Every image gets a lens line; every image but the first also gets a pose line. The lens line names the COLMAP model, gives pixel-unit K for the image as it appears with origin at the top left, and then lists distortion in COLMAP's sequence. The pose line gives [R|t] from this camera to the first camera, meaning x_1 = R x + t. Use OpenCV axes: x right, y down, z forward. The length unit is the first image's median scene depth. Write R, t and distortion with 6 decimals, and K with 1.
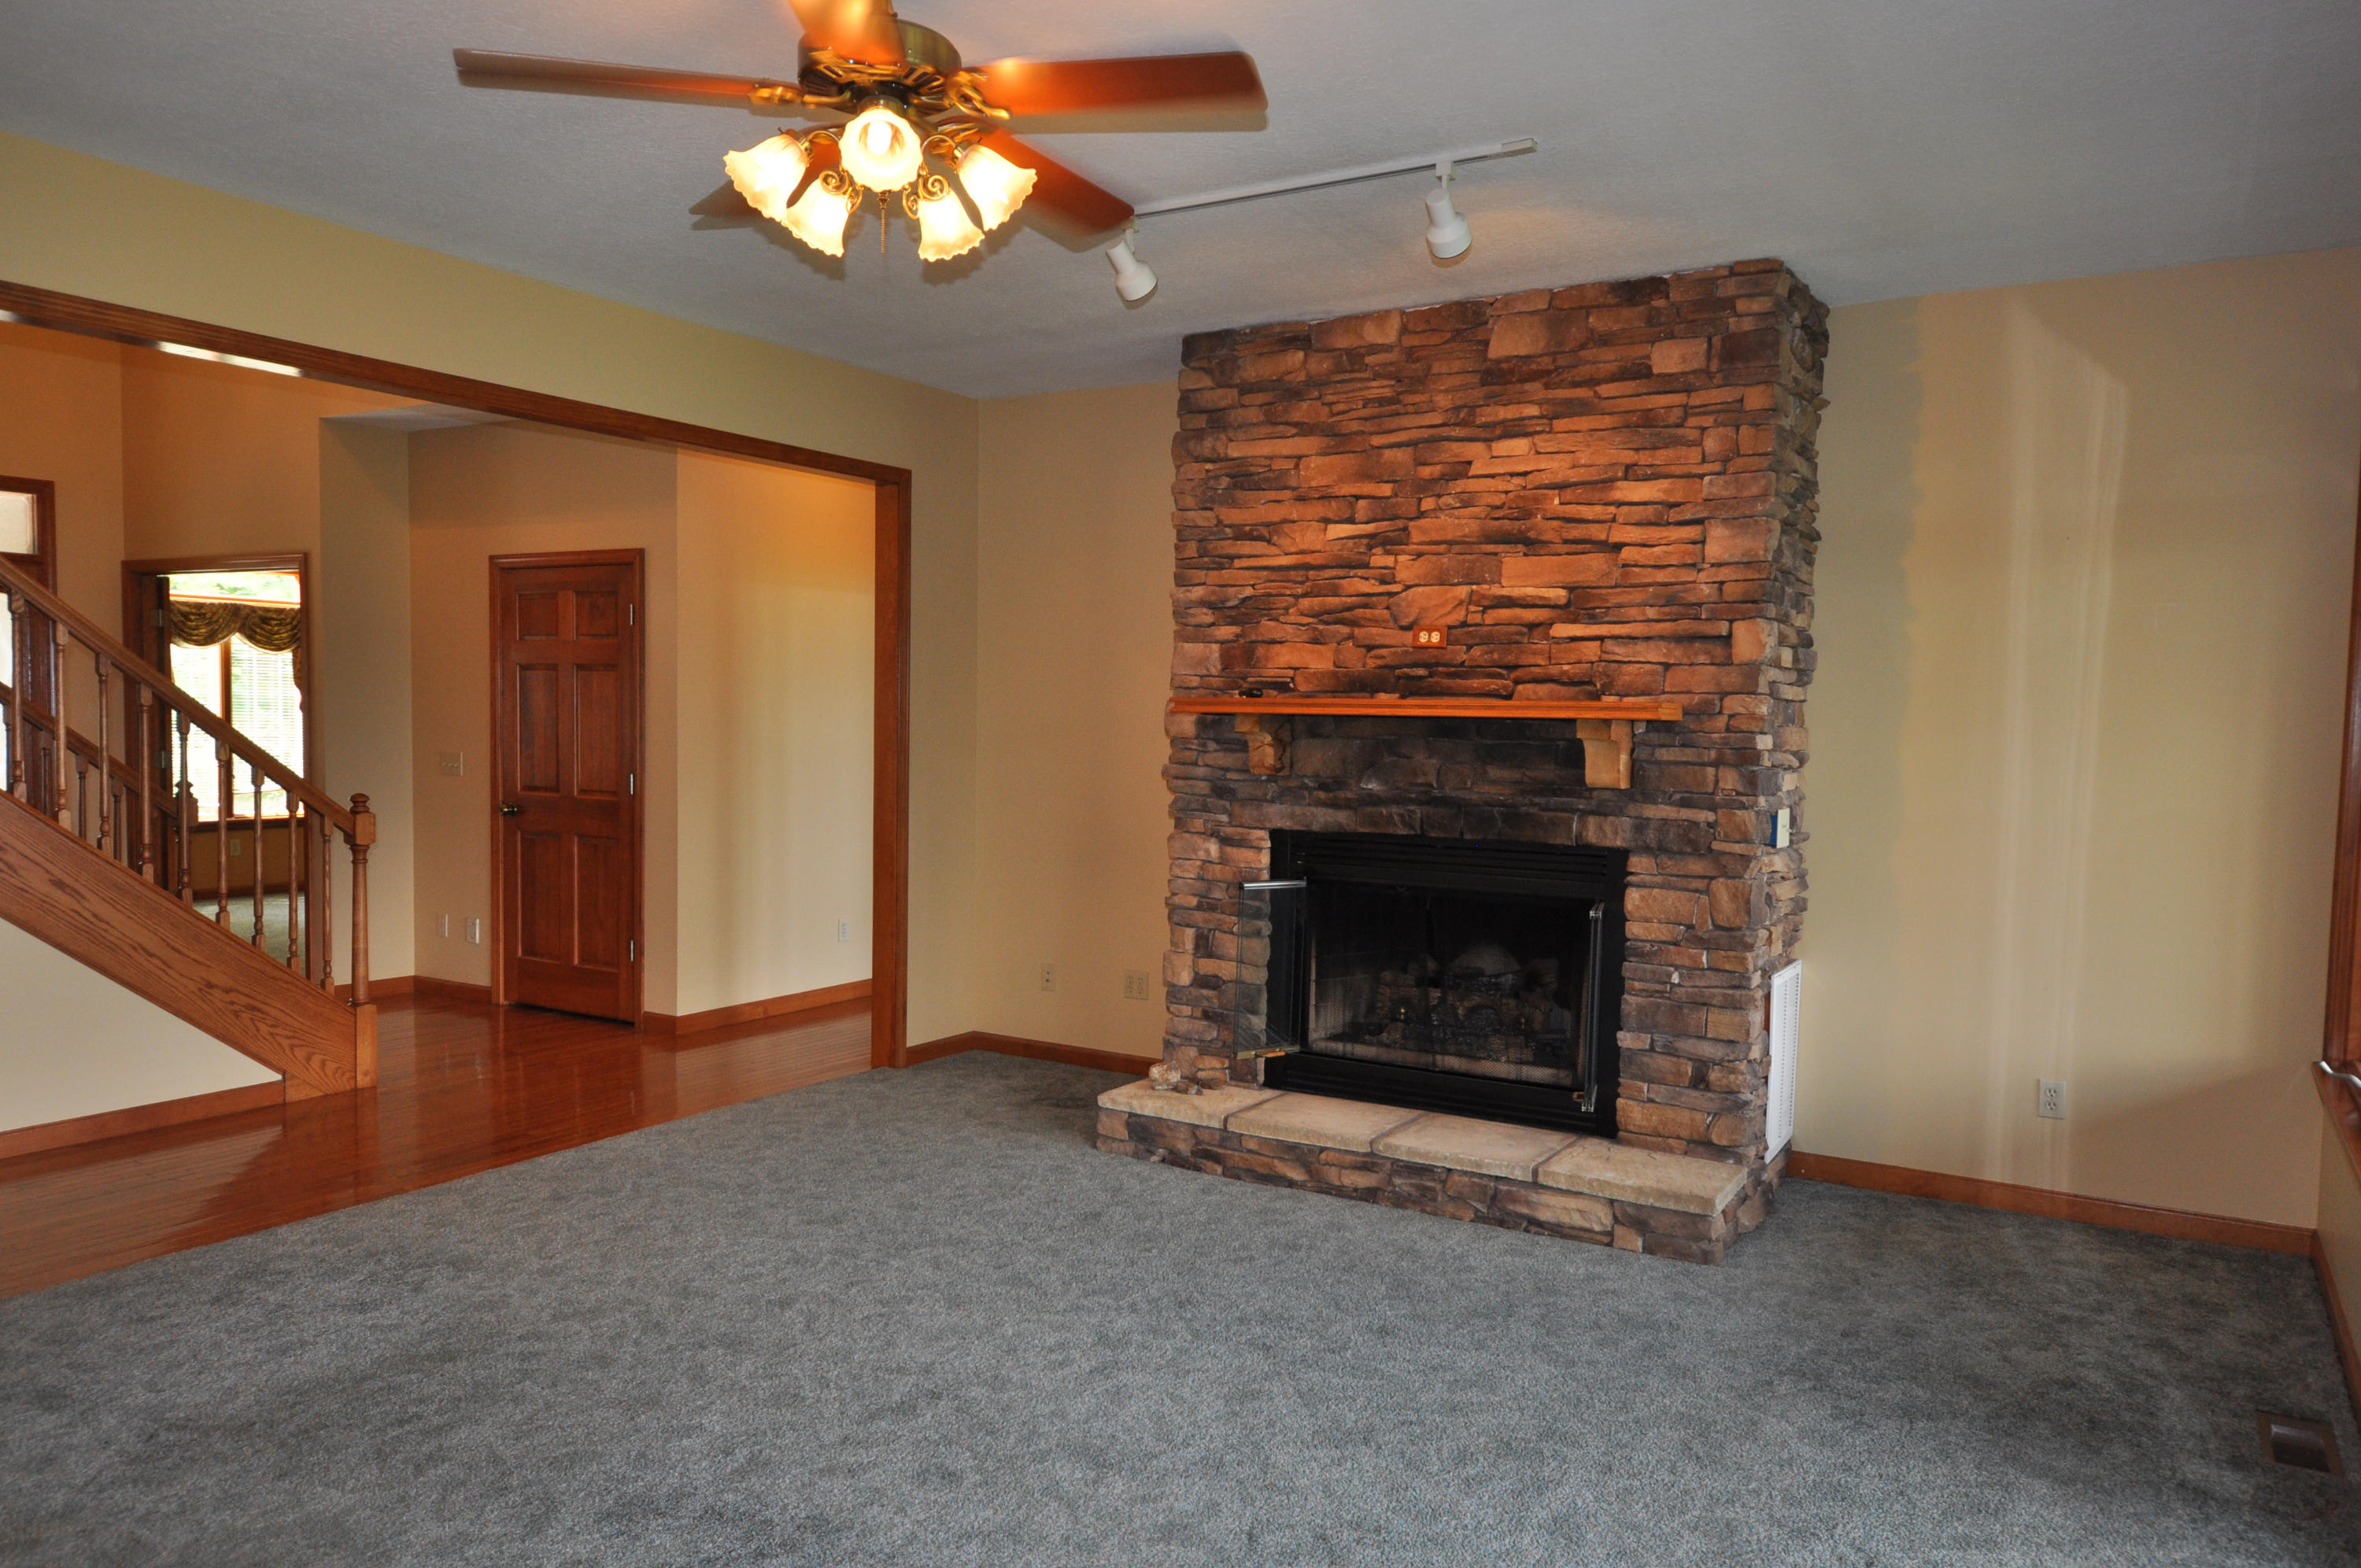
lens RADIAL K [[1604.2, 0, 1178.2], [0, 1604.2, 803.6], [0, 0, 1]] dist [0.016343, -0.001014]
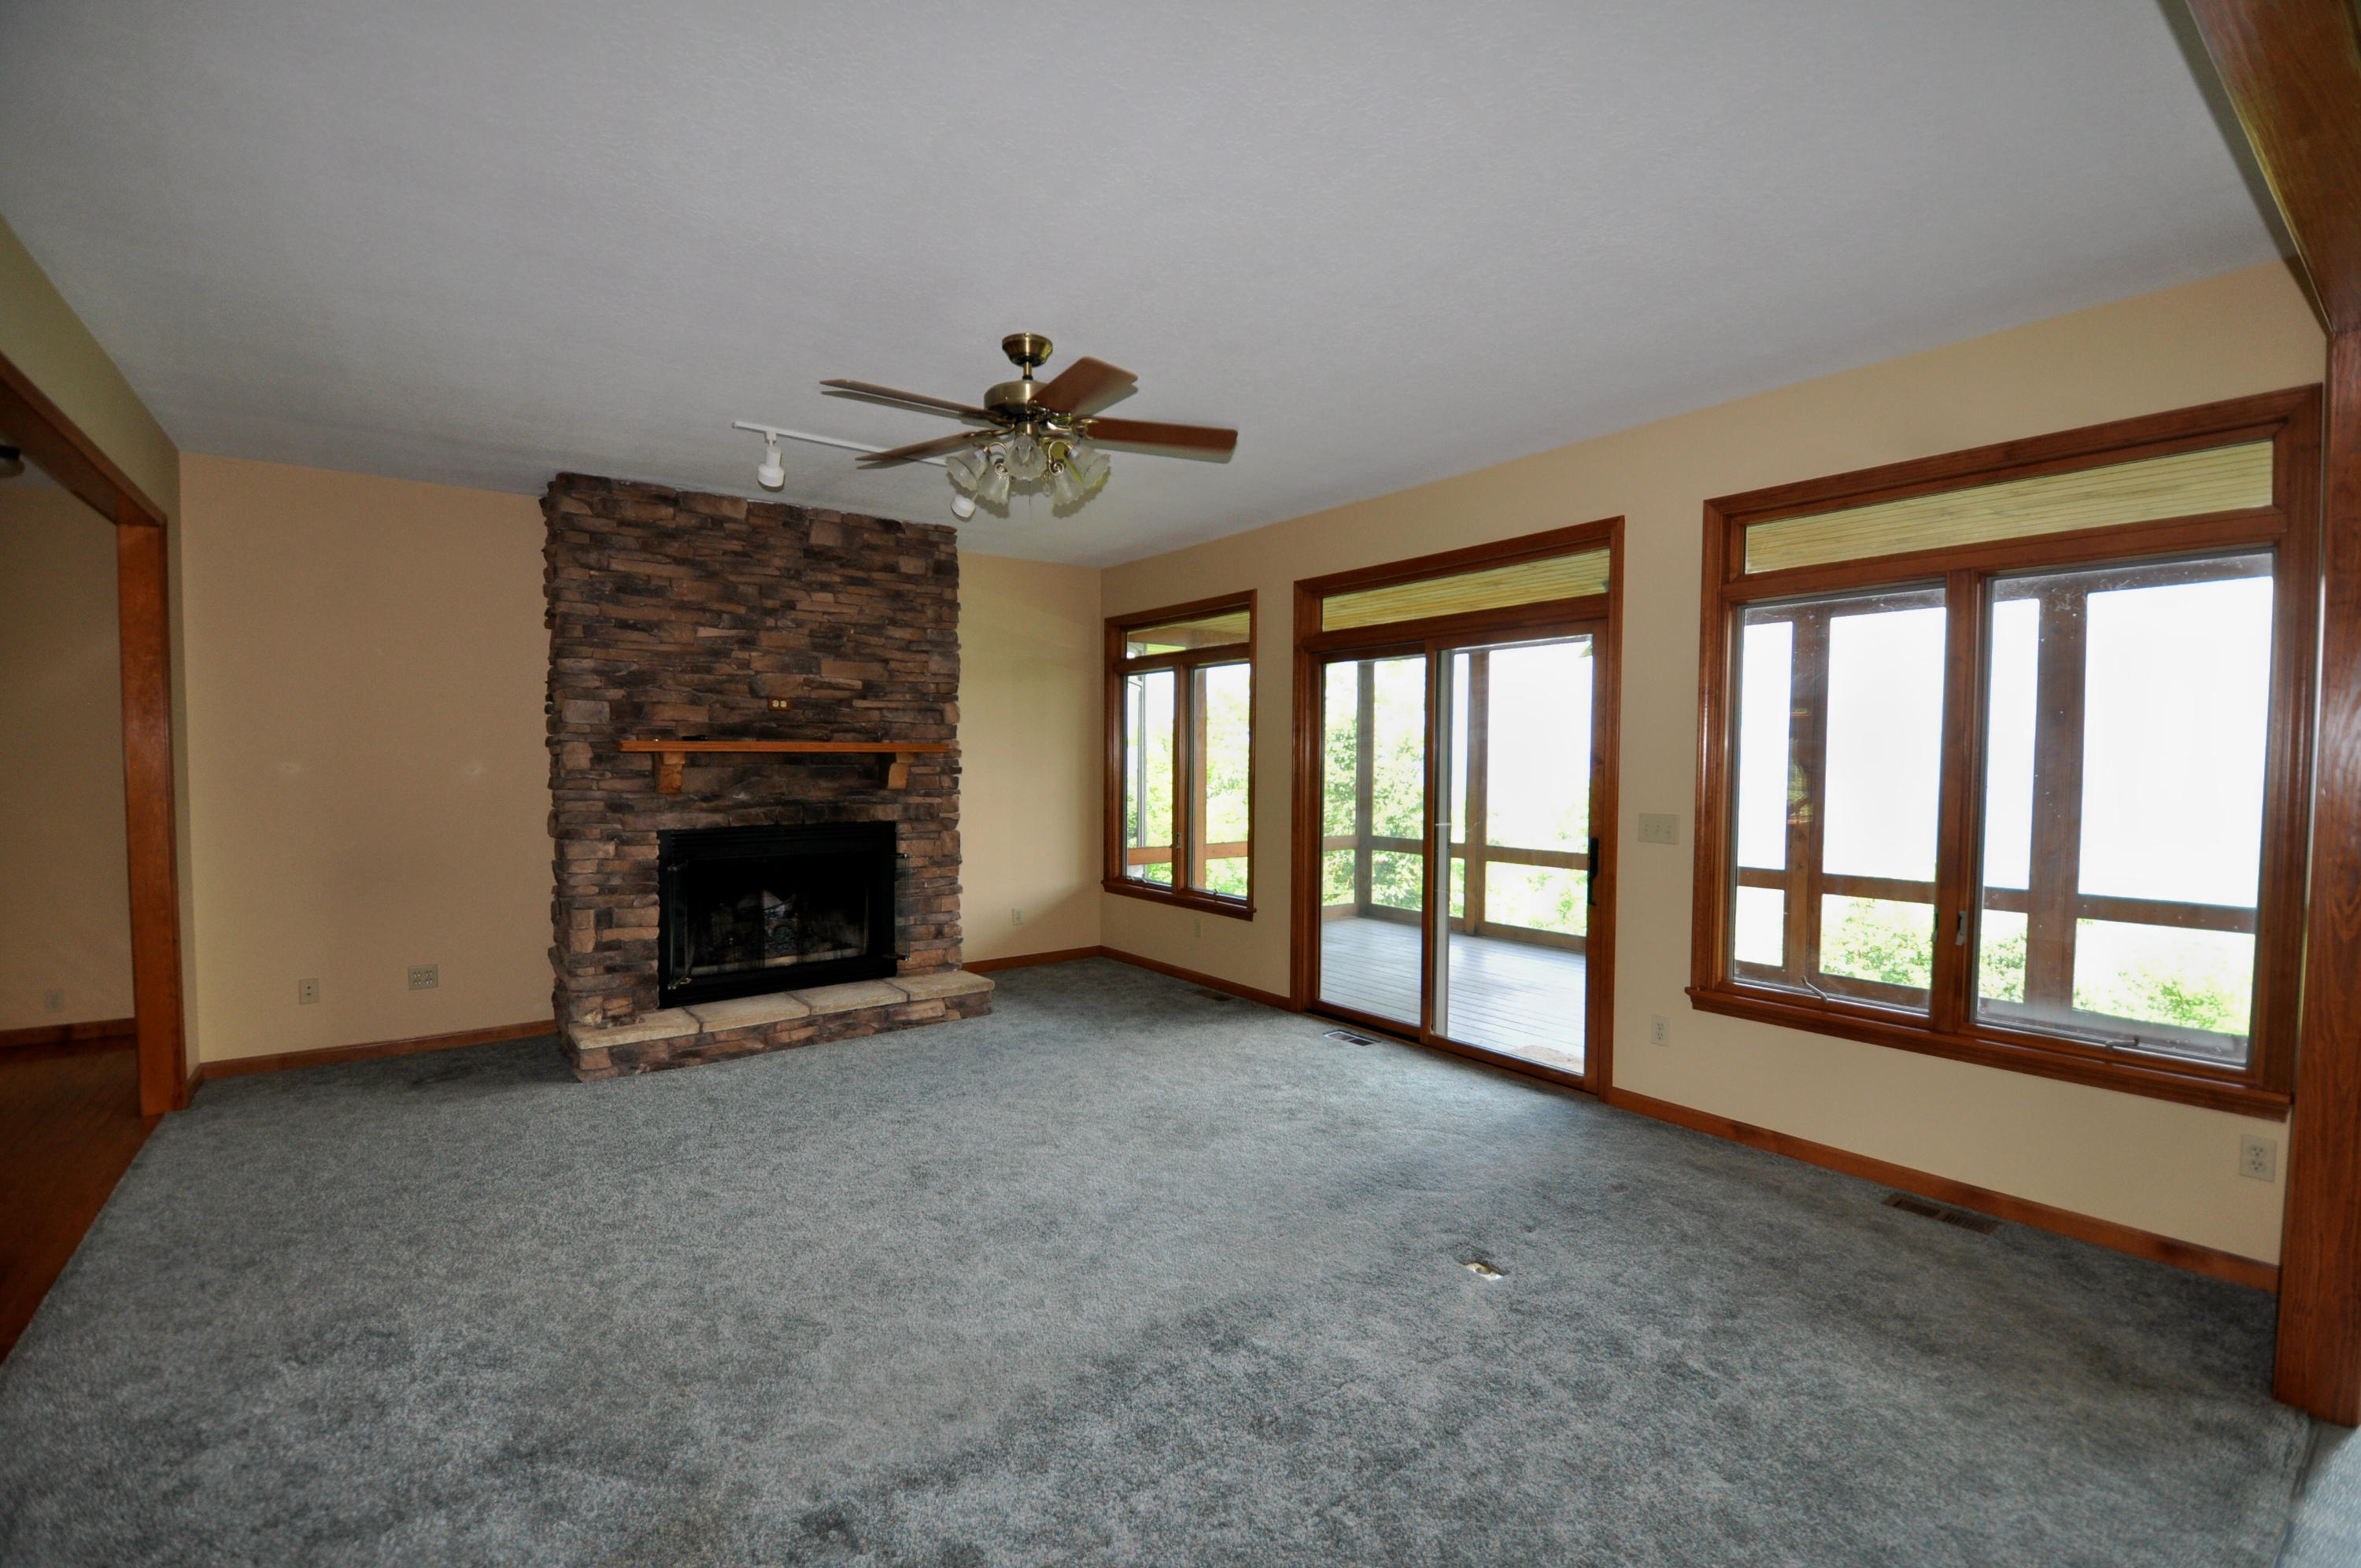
lens RADIAL K [[1025.1, 0, 1179.1], [0, 1025.1, 798.4], [0, 0, 1]] dist [0.025287, -0.027769]
pose [[0.370288, -0.054350, 0.927326, -0.683618], [0.057602, 0.997709, 0.035475, -0.020981], [-0.927130, 0.040280, 0.372570, 0.231333]]
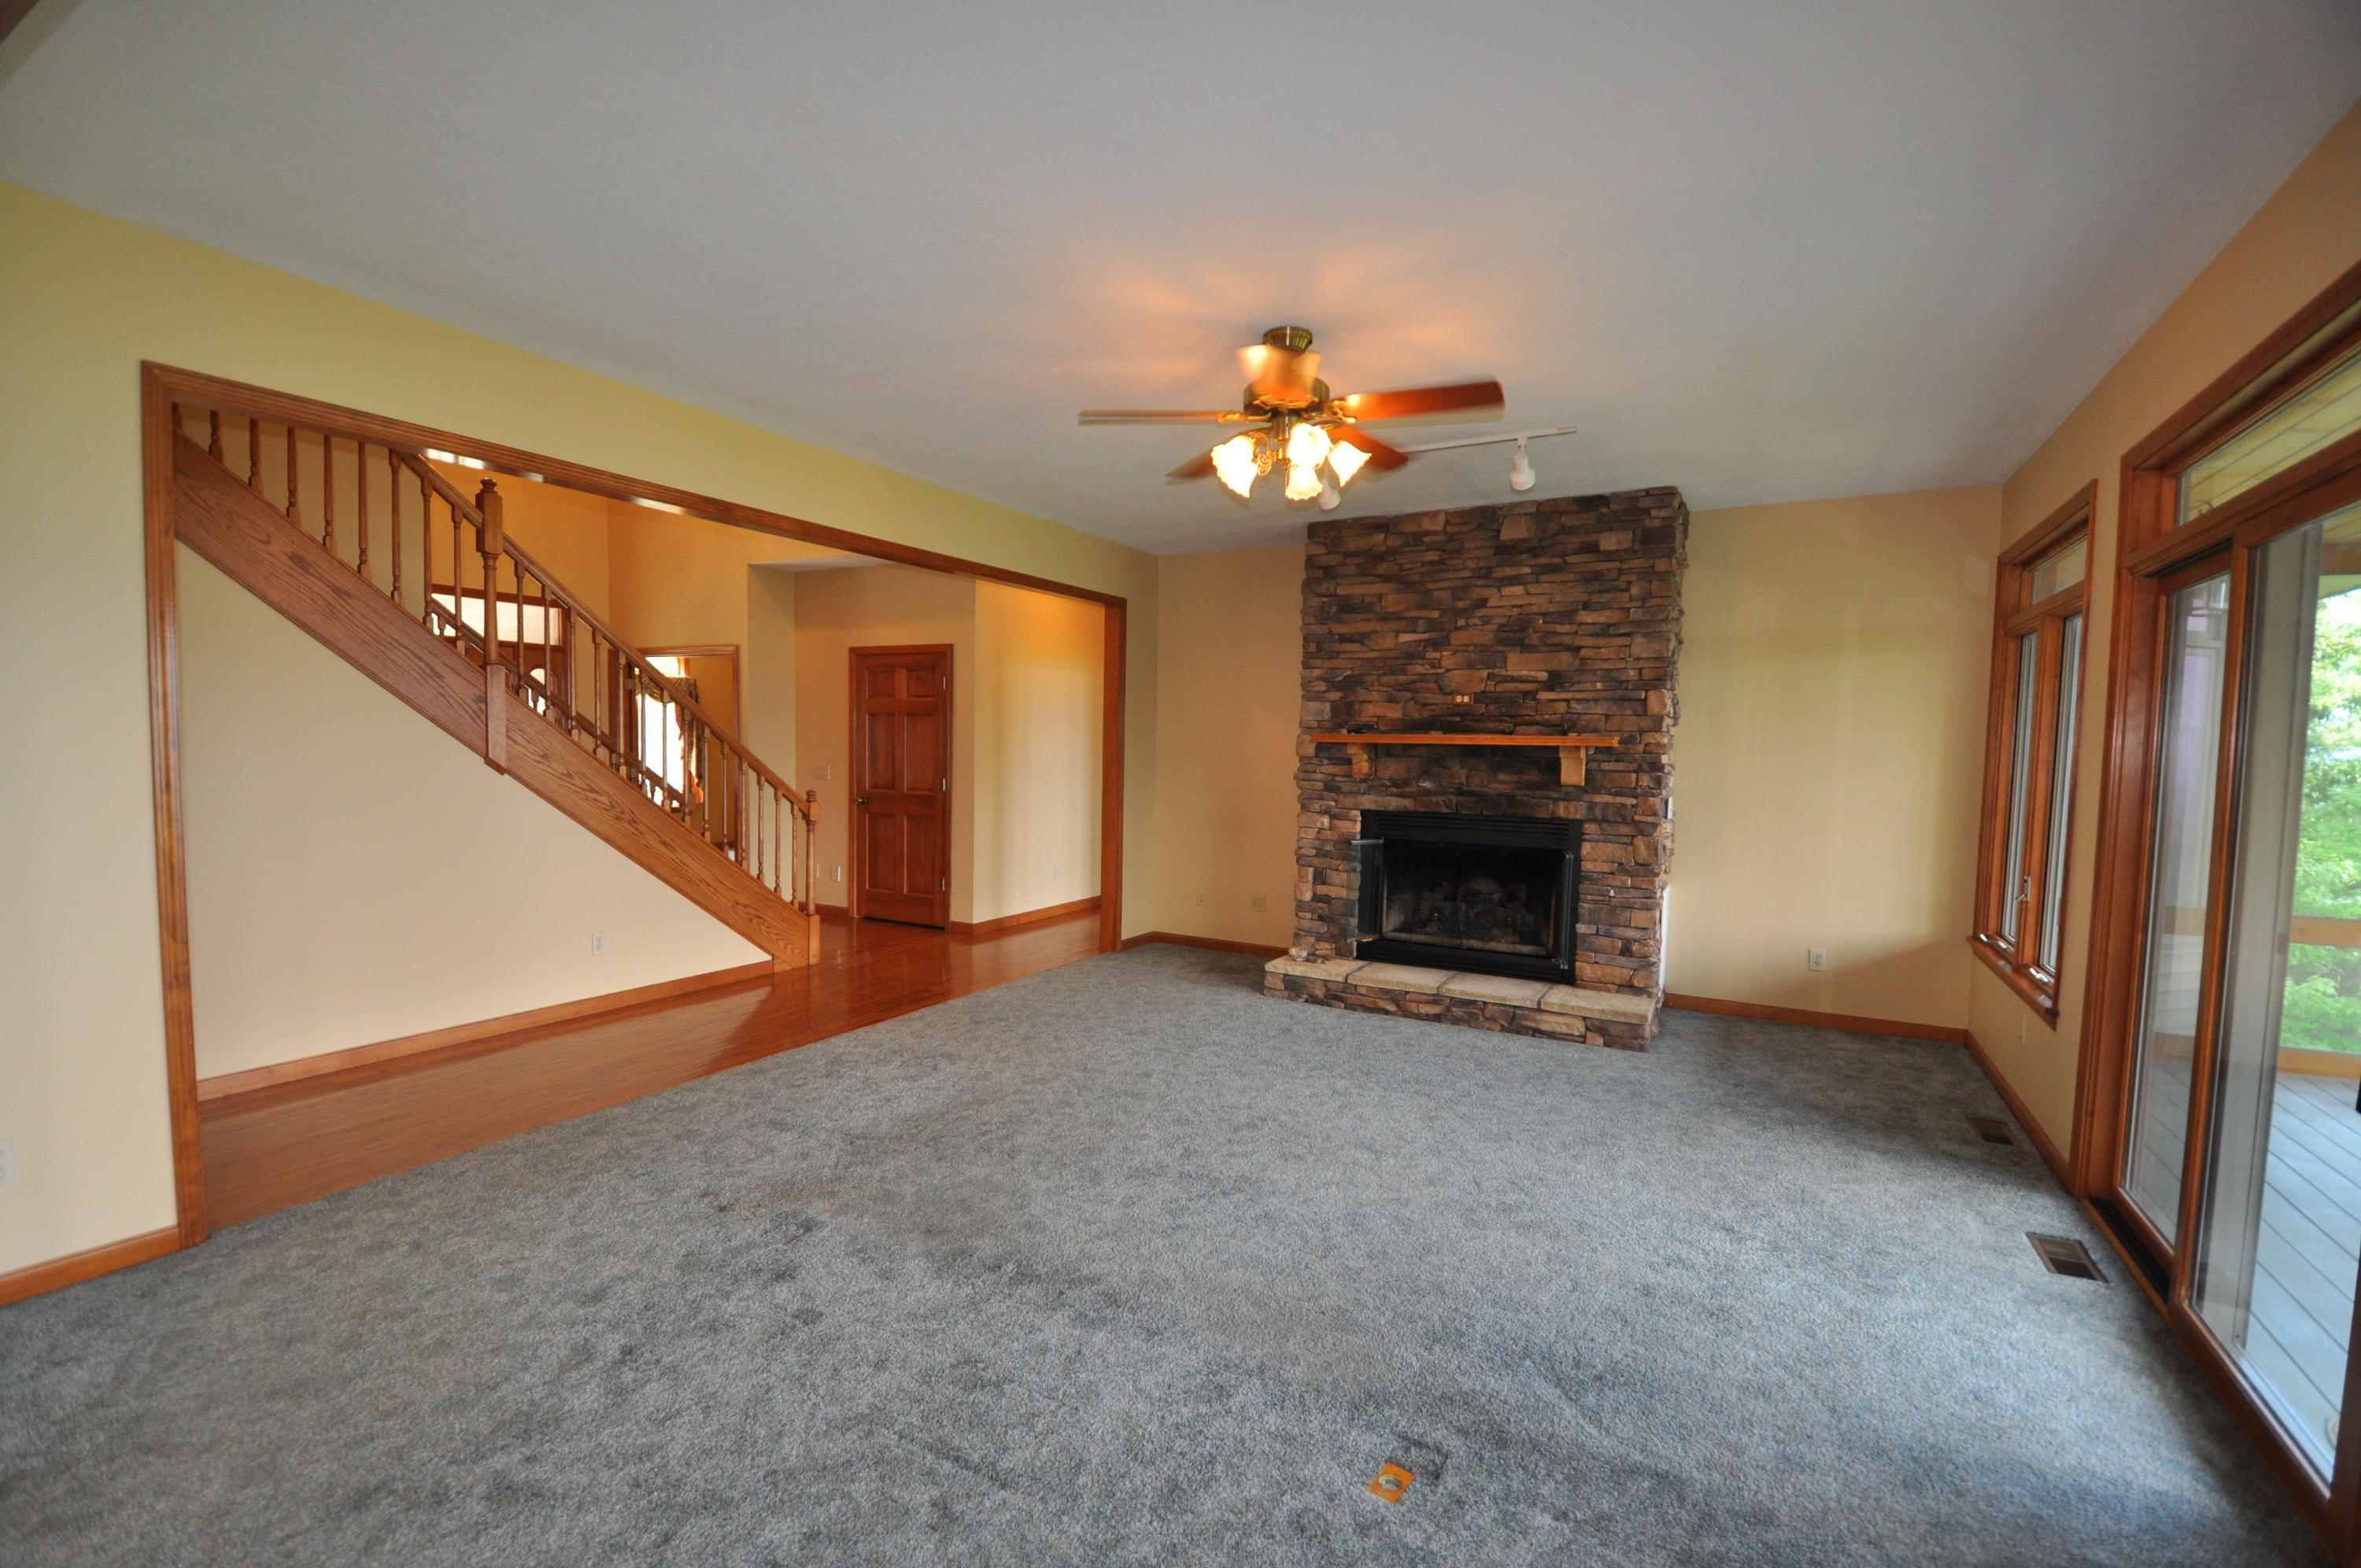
lens RADIAL K [[1023.1, 0, 1172.5], [0, 1023.1, 802.8], [0, 0, 1]] dist [0.016462, -0.017131]
pose [[0.999453, -0.001824, 0.033014, -0.197027], [0.001701, 0.999991, 0.003764, 0.004202], [-0.033021, -0.003706, 0.999448, -0.102564]]
